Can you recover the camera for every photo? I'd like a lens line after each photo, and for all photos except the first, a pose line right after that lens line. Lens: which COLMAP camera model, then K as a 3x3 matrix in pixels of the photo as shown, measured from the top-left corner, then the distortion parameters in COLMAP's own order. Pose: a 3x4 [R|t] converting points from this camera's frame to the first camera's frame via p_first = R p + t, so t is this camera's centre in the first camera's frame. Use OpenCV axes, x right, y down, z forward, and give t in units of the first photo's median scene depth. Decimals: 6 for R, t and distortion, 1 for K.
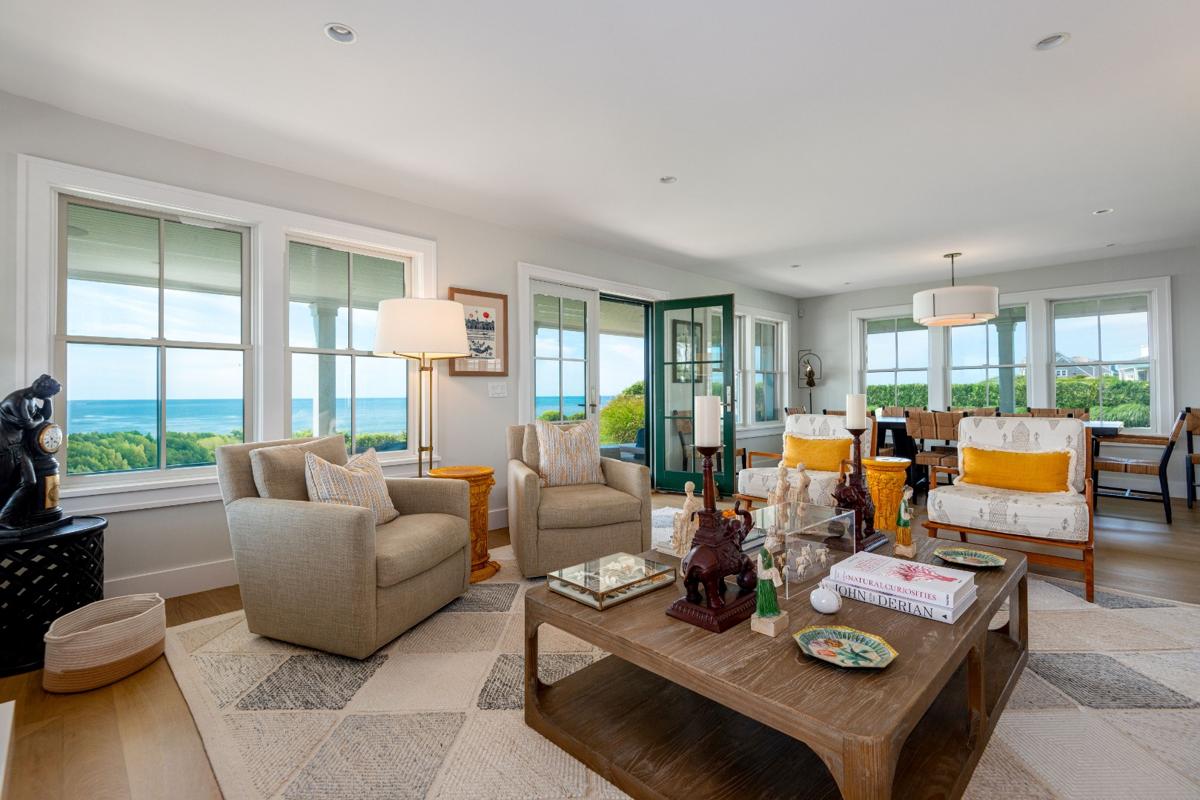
lens RADIAL K [[549.7, 0, 601.8], [0, 549.7, 393.6], [0, 0, 1]] dist [0.009372, -0.000945]
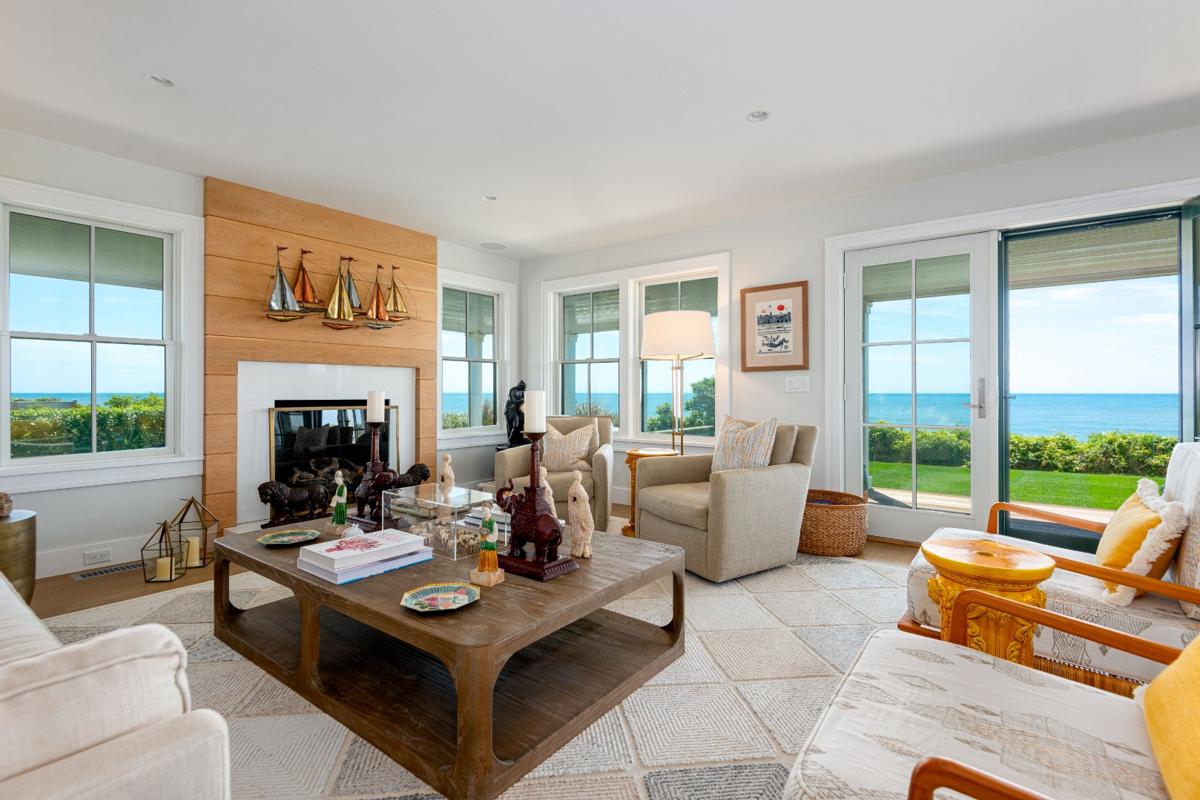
lens RADIAL K [[549.7, 0, 599.5], [0, 549.7, 394.7], [0, 0, 1]] dist [0.009372, -0.000945]
pose [[0.144003, 0.011145, -0.989515, 0.700792], [0.002767, 0.999928, 0.011665, -0.001248], [0.989573, -0.004418, 0.143962, 0.537800]]
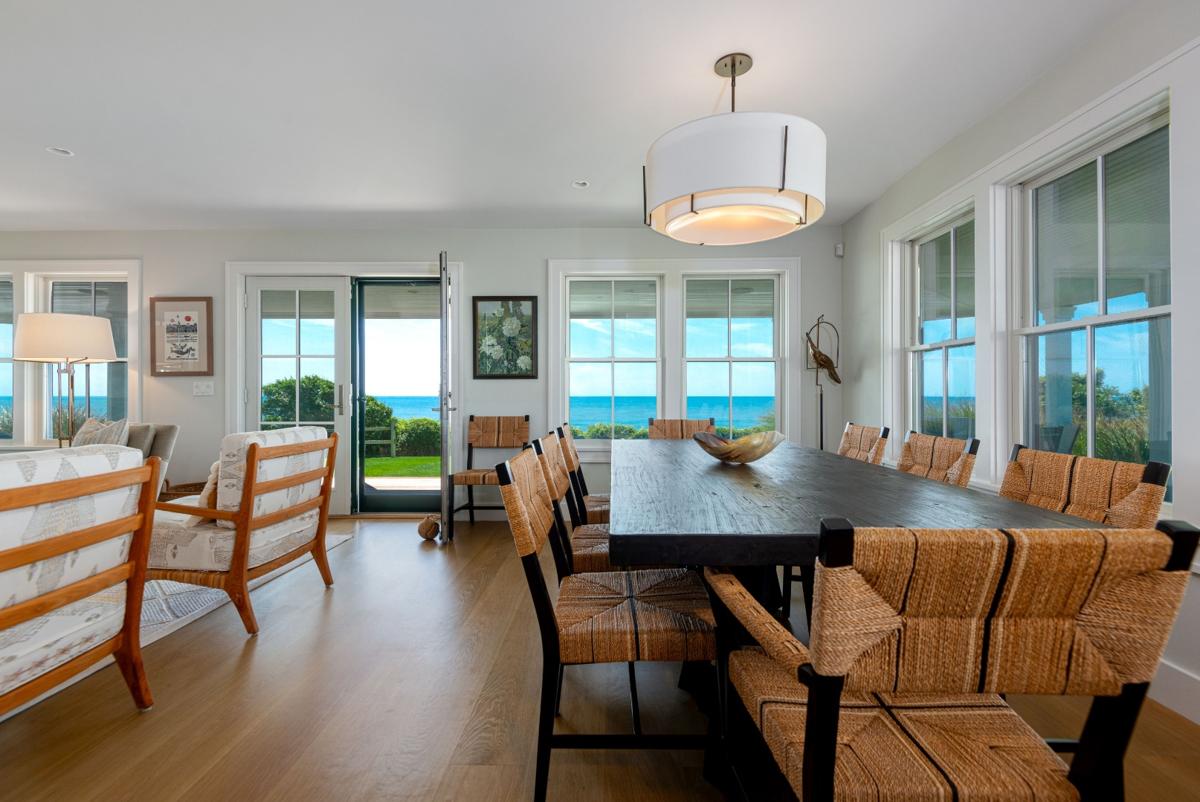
lens RADIAL K [[549.7, 0, 594.2], [0, 549.7, 394.4], [0, 0, 1]] dist [0.009372, -0.000945]
pose [[0.692018, 0.004830, -0.721864, 1.094234], [-0.003659, 0.999988, 0.003184, -0.002413], [0.721871, 0.000438, 0.692027, 0.820902]]
